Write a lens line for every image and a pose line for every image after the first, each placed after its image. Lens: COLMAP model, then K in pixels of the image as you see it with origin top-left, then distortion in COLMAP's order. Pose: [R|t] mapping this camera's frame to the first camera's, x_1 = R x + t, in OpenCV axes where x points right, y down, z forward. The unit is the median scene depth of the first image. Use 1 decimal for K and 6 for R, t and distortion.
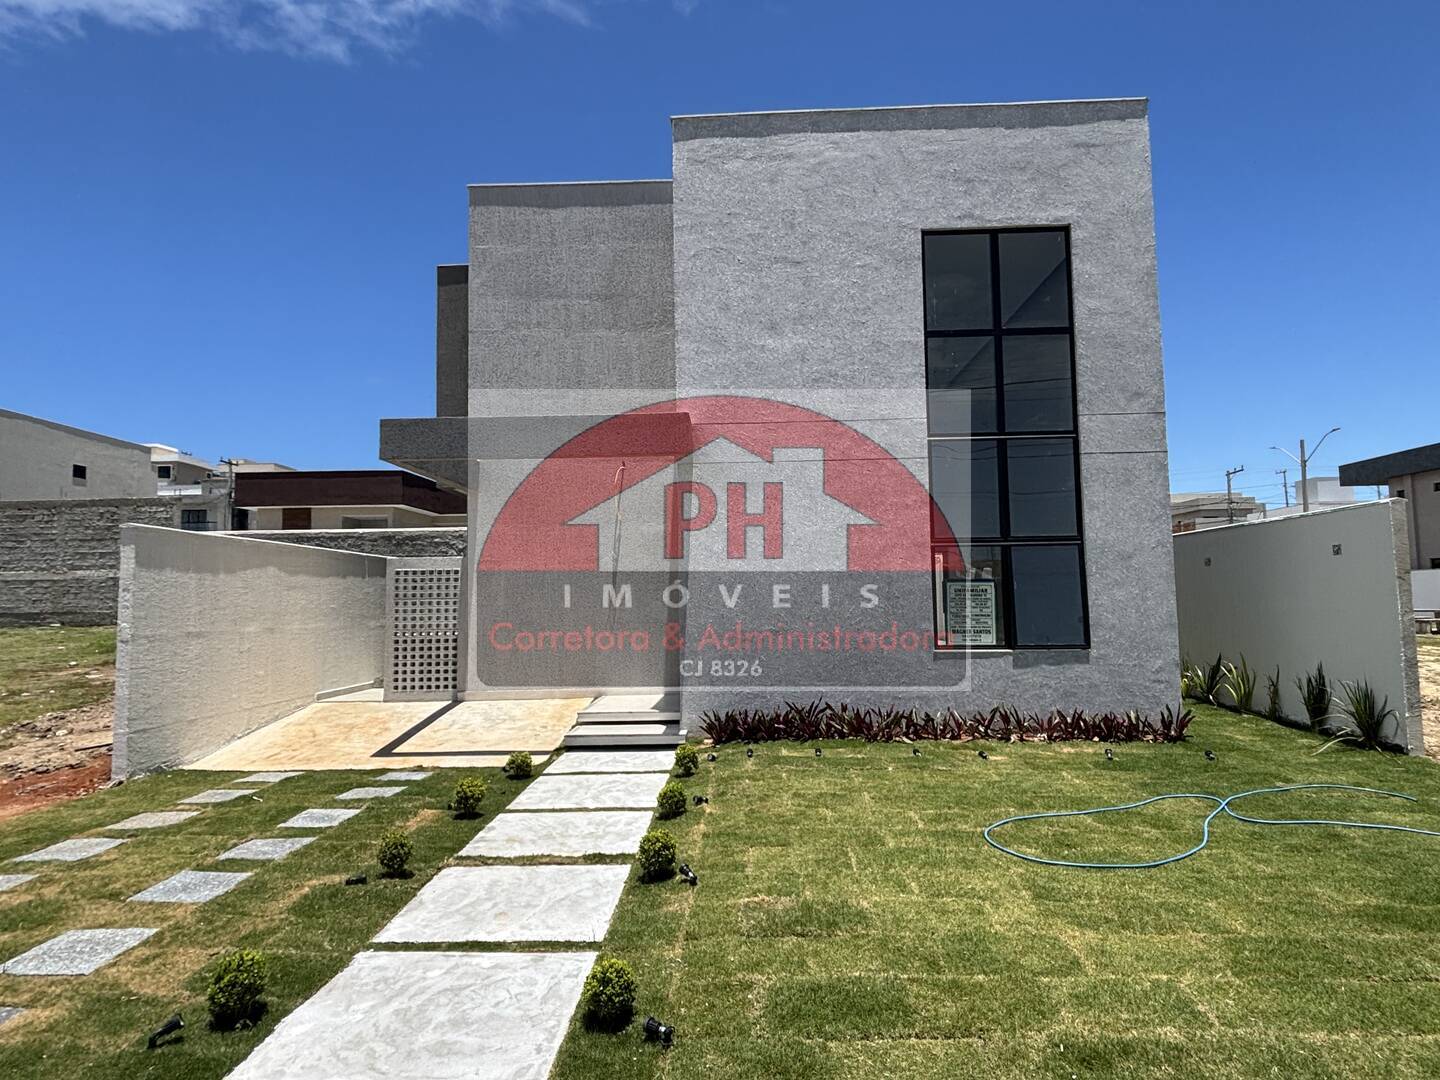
lens RADIAL K [[808.1, 0, 727.7], [0, 808.1, 550.8], [0, 0, 1]] dist [0.004432, -0.022779]
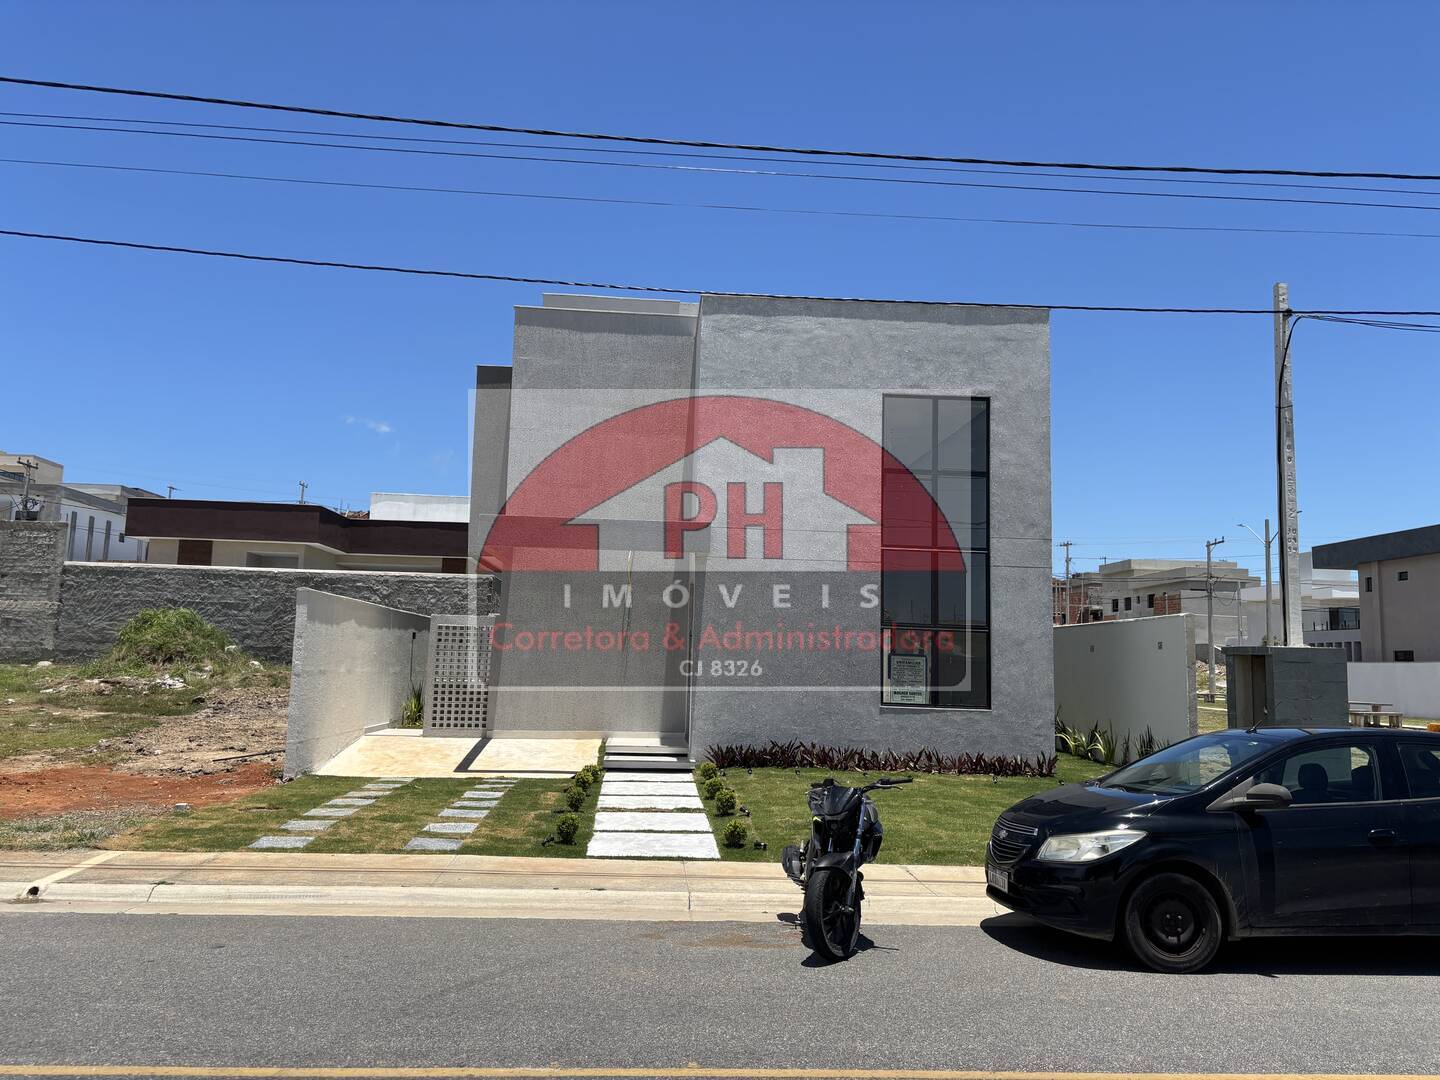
lens RADIAL K [[1072.3, 0, 720.0], [0, 1072.3, 540.0], [0, 0, 1]] dist [0.028687, -0.005447]
pose [[0.993915, 0.053117, 0.096492, -0.189554], [-0.047846, 0.997276, -0.056144, -0.038381], [-0.099211, 0.051186, 0.993749, -0.736699]]
